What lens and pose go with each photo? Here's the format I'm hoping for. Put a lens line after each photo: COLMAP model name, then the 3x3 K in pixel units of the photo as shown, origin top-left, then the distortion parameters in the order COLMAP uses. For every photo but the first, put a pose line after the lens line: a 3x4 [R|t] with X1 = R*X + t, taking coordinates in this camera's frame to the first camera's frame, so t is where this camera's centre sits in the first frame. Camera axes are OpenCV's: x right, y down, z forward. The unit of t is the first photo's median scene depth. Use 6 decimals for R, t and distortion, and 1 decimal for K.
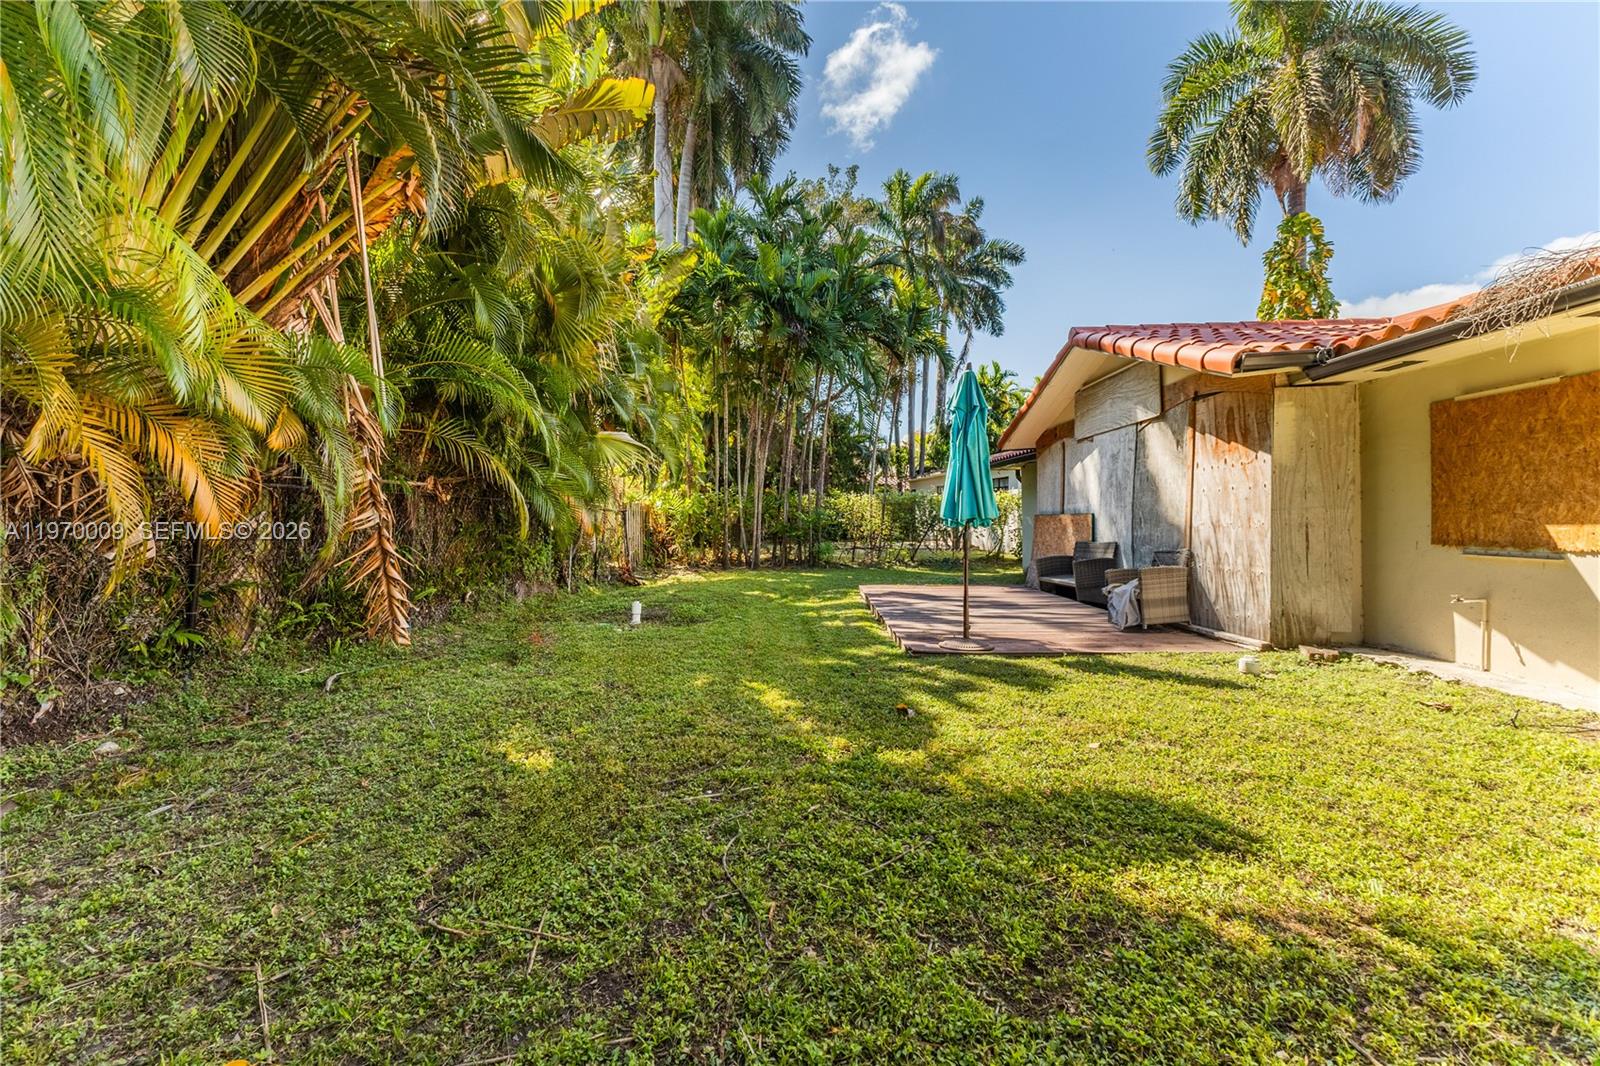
lens RADIAL K [[686.9, 0, 801.5], [0, 686.9, 526.5], [0, 0, 1]] dist [0.010071, -0.001863]
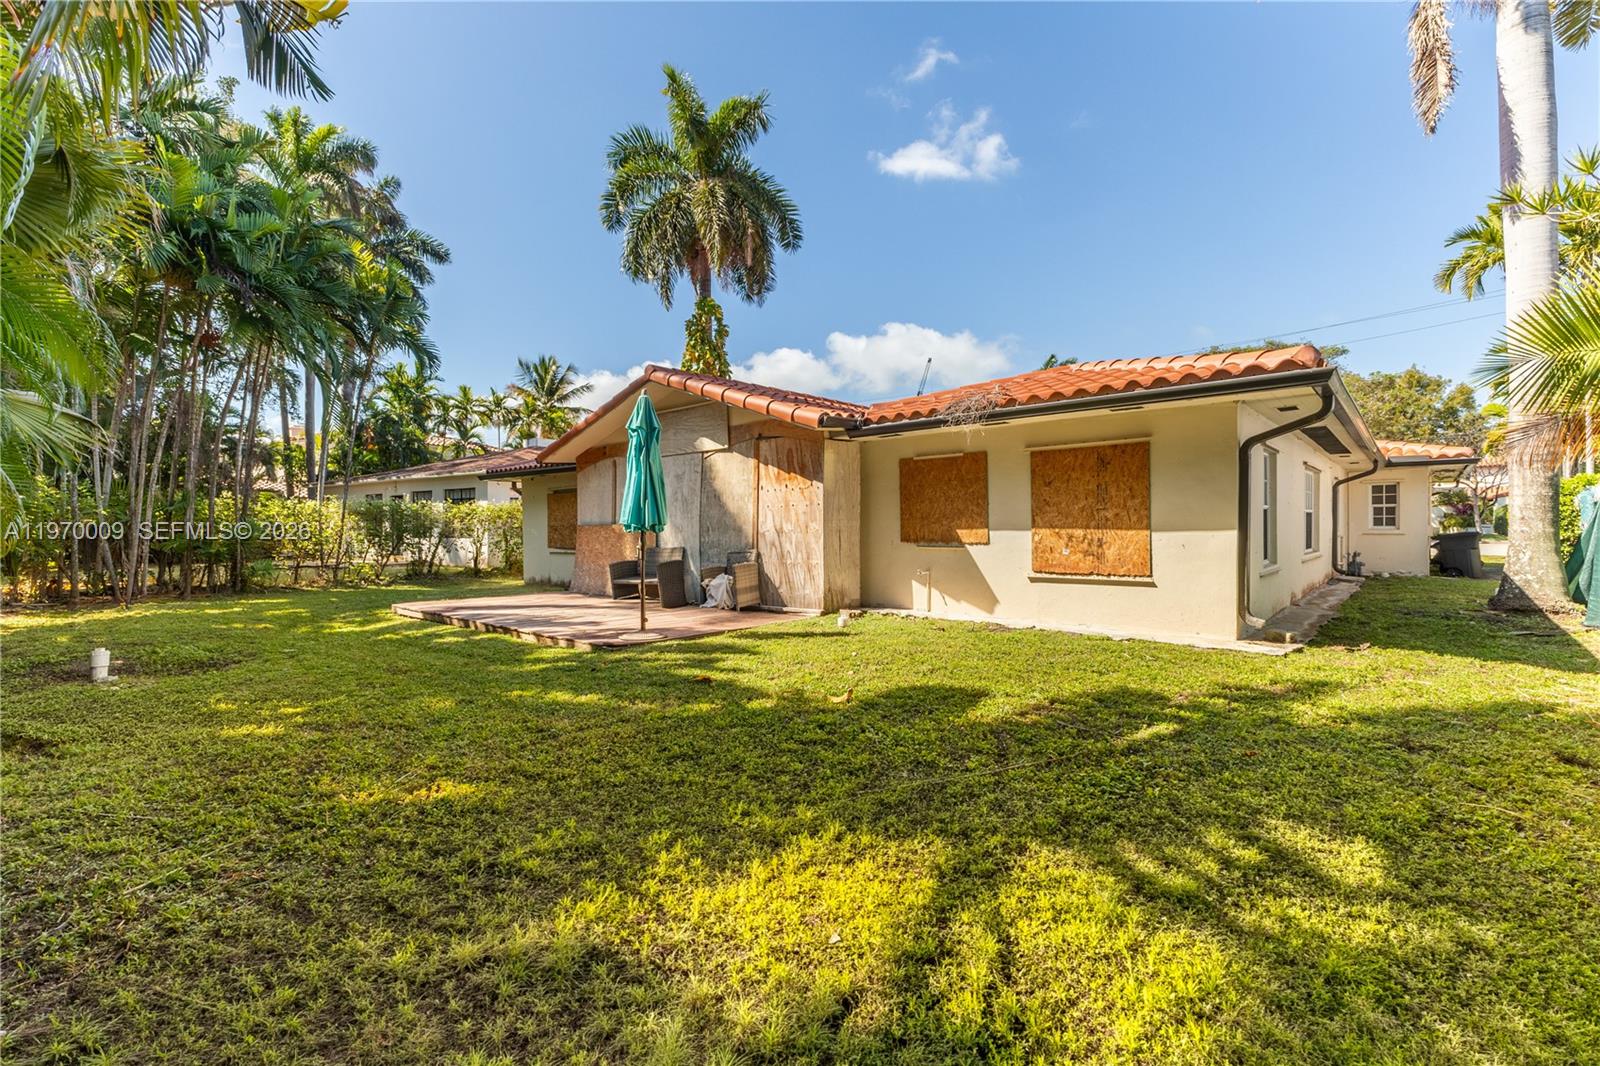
lens RADIAL K [[686.9, 0, 800.4], [0, 686.9, 532.1], [0, 0, 1]] dist [0.010071, -0.001863]
pose [[0.662361, 0.000616, 0.749185, -0.152881], [0.009850, 0.999906, -0.009530, 0.004596], [-0.749120, 0.013692, 0.662292, 0.017495]]
